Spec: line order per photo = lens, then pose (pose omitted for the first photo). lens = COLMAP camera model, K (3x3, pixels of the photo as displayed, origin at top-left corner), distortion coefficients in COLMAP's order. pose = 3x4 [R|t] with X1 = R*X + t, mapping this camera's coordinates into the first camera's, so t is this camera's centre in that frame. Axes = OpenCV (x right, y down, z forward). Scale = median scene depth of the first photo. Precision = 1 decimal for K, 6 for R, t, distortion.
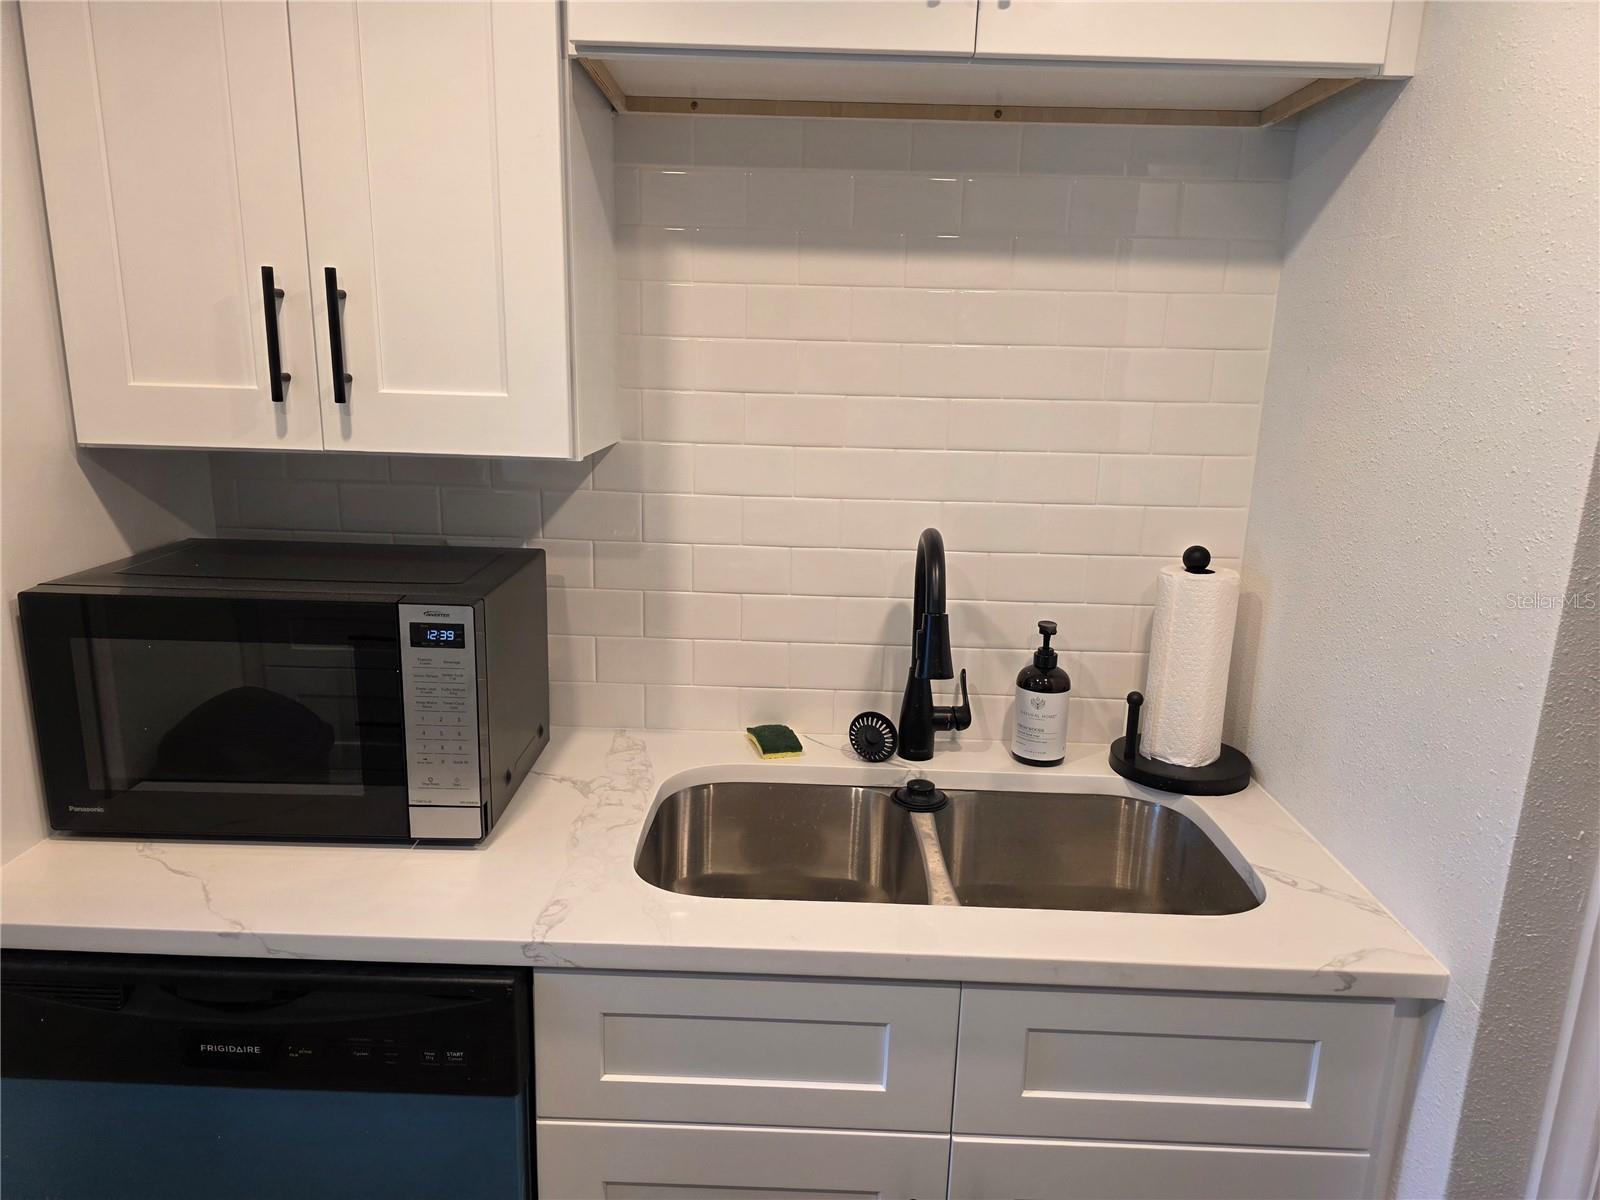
lens RADIAL K [[1076.7, 0, 798.8], [0, 1076.7, 626.6], [0, 0, 1]] dist [0.055365, -0.058955]
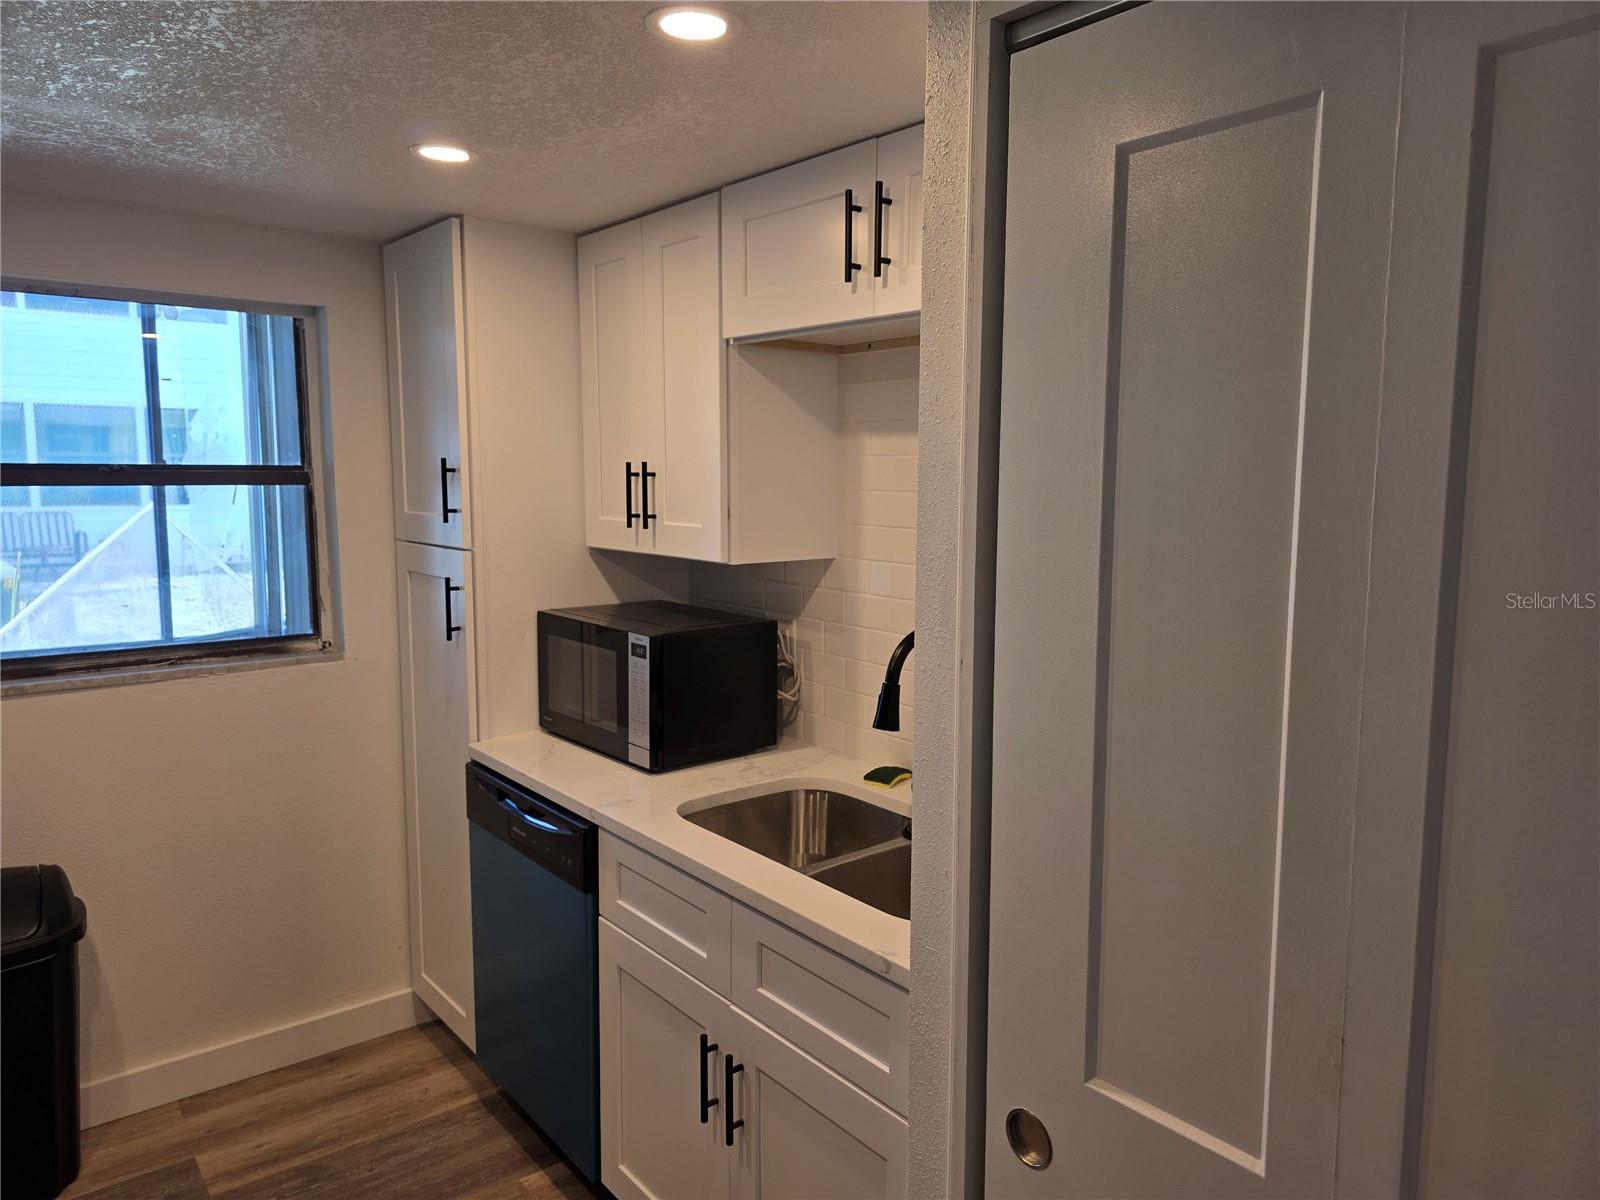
lens RADIAL K [[1076.7, 0, 808.1], [0, 1076.7, 602.5], [0, 0, 1]] dist [0.055365, -0.058955]
pose [[0.650835, 0.071178, -0.755875, 1.166133], [-0.176195, 0.982574, -0.059184, -0.013931], [0.738491, 0.171701, 0.652035, -0.010454]]
